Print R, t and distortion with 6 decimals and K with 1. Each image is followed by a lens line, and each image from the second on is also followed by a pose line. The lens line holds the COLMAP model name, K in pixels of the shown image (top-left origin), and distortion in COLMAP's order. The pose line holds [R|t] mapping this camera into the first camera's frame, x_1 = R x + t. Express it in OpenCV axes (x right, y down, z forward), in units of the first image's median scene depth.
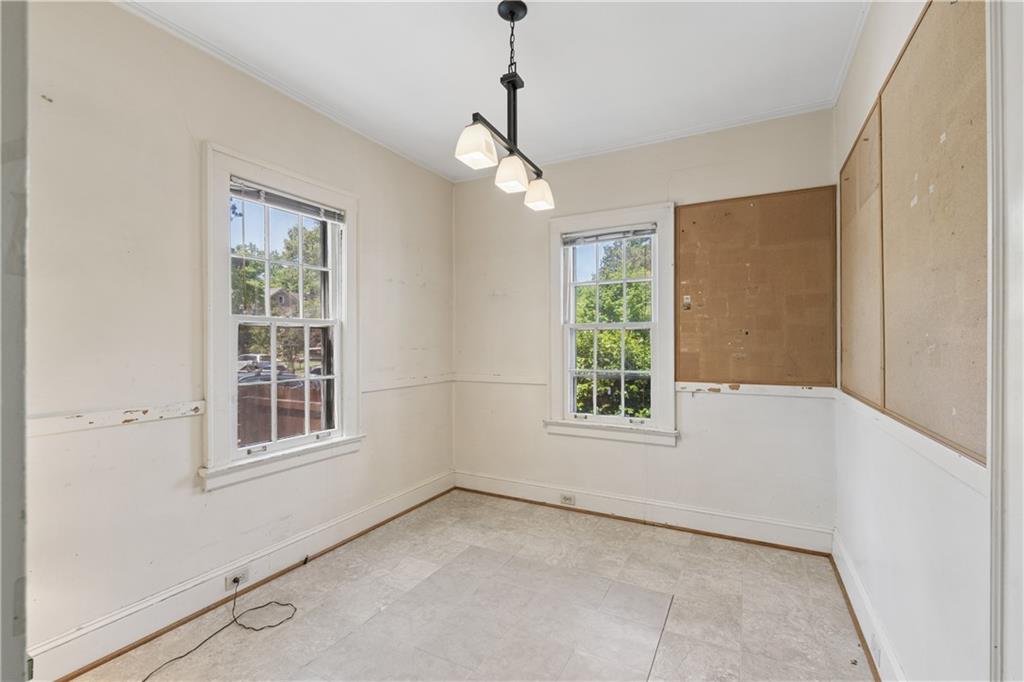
lens RADIAL K [[447.0, 0, 510.8], [0, 447.0, 343.0], [0, 0, 1]] dist [-0.008749, 0.000864]
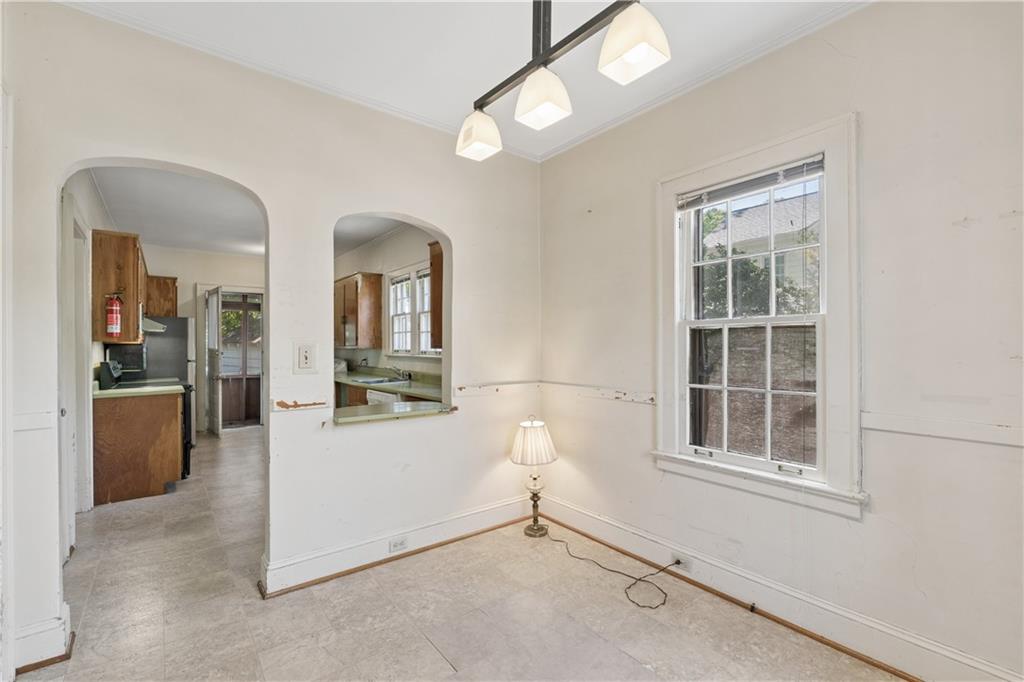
lens RADIAL K [[447.0, 0, 505.2], [0, 447.0, 342.4], [0, 0, 1]] dist [-0.008749, 0.000864]
pose [[-0.415337, -0.007460, -0.909637, 0.564195], [-0.000248, 0.999967, -0.008087, -0.000297], [0.909668, -0.003133, -0.415325, 1.070594]]
